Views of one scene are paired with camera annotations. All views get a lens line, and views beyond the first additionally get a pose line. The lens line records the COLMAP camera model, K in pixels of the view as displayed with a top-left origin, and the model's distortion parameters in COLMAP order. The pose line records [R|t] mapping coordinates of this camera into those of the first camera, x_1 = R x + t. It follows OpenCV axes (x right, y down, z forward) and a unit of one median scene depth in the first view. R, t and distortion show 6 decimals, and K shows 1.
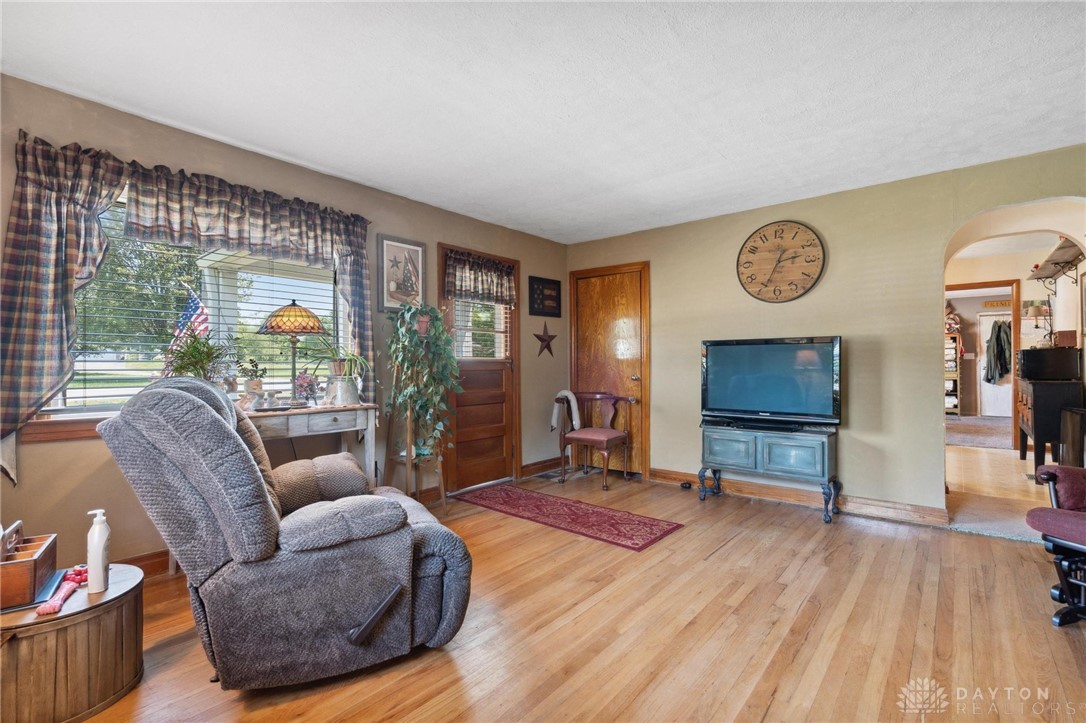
lens RADIAL K [[486.4, 0, 543.0], [0, 486.4, 361.5], [0, 0, 1]] dist [-0.000029, 0.000212]
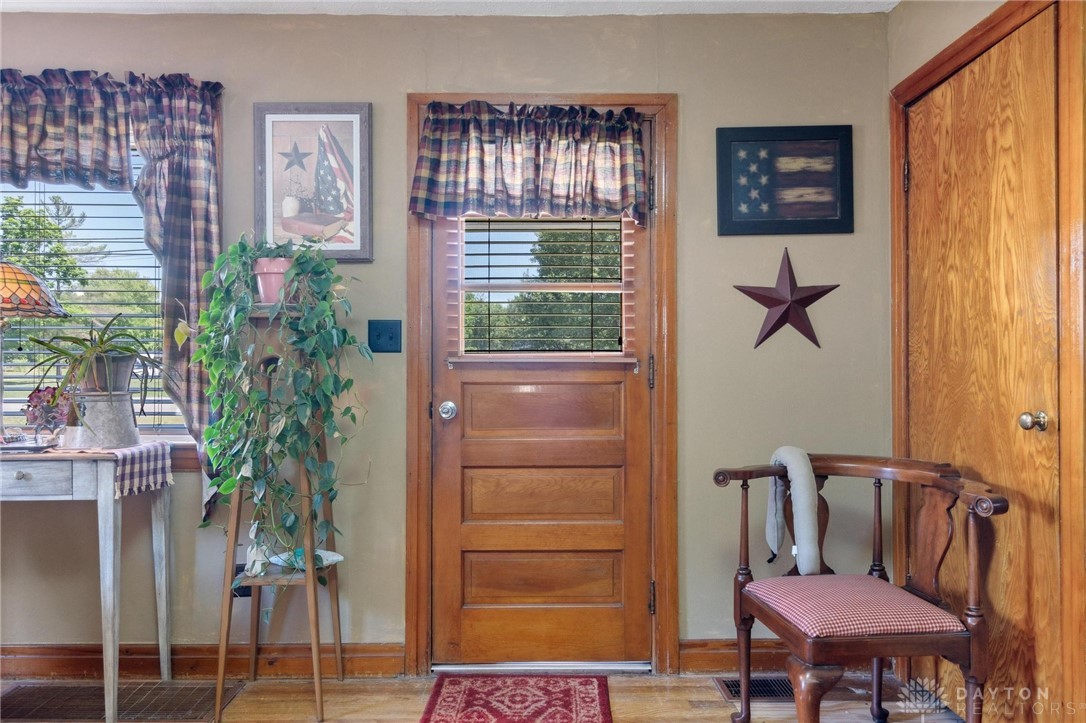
lens RADIAL K [[750.9, 0, 543.0], [0, 750.9, 361.5], [0, 0, 1]] dist [0.018961, -0.000187]
pose [[0.656376, -0.006638, -0.754405, 0.335914], [0.003913, 0.999978, -0.005395, 0.003206], [0.754424, 0.000589, 0.656387, 0.558316]]
